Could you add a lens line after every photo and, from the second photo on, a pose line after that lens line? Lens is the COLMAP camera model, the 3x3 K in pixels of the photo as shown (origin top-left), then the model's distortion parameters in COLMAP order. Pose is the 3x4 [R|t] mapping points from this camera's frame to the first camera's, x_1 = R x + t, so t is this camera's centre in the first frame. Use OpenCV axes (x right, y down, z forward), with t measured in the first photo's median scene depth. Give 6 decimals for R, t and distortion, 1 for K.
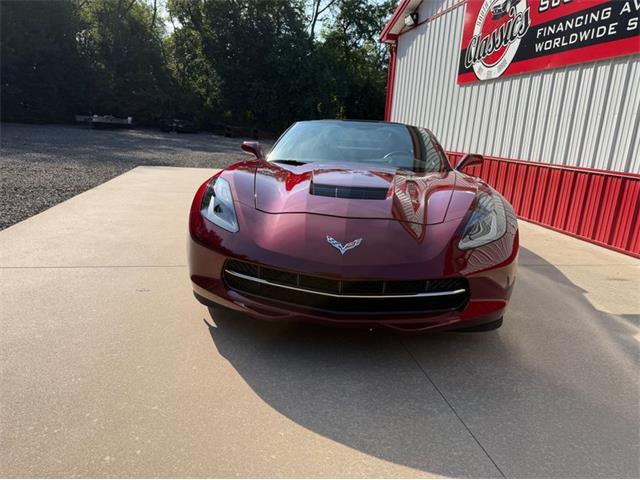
lens RADIAL K [[458.8, 0, 311.6], [0, 458.8, 241.1], [0, 0, 1]] dist [0.005056, 0.001783]
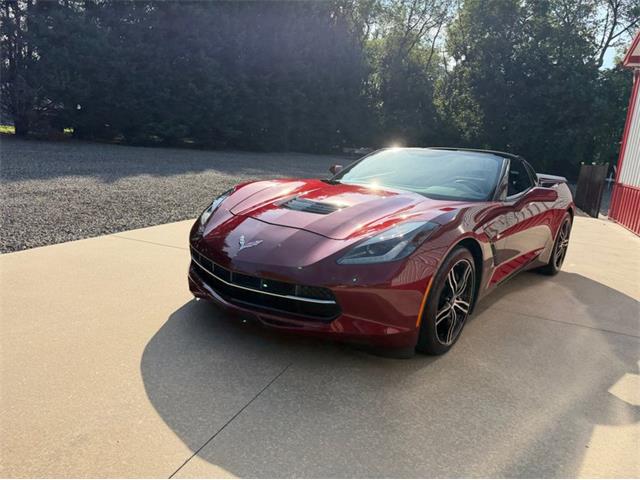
lens RADIAL K [[450.1, 0, 320.0], [0, 450.1, 240.0], [0, 0, 1]] dist [0.026233, -0.029831]
pose [[0.836261, 0.129122, -0.532912, 0.065123], [-0.165355, 0.986020, -0.020572, -0.000755], [0.522805, 0.105323, 0.845921, 0.008065]]
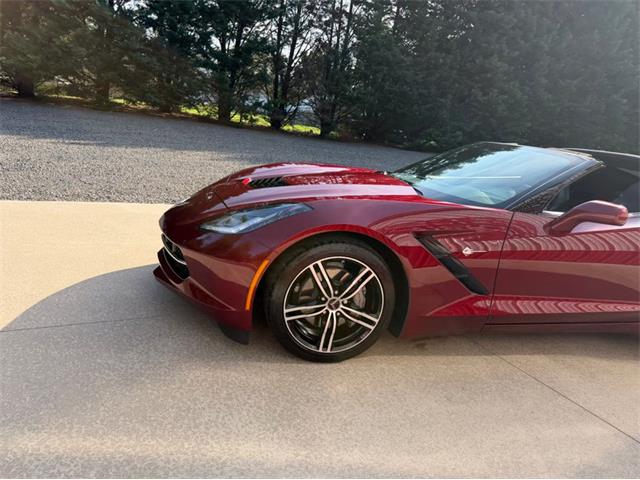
lens RADIAL K [[458.5, 0, 320.7], [0, 458.5, 227.2], [0, 0, 1]] dist [0.060141, -0.102870]
pose [[0.301952, 0.198486, -0.932432, 0.108682], [-0.326182, 0.940563, 0.094588, -0.013495], [0.895785, 0.275582, 0.348747, 0.065377]]
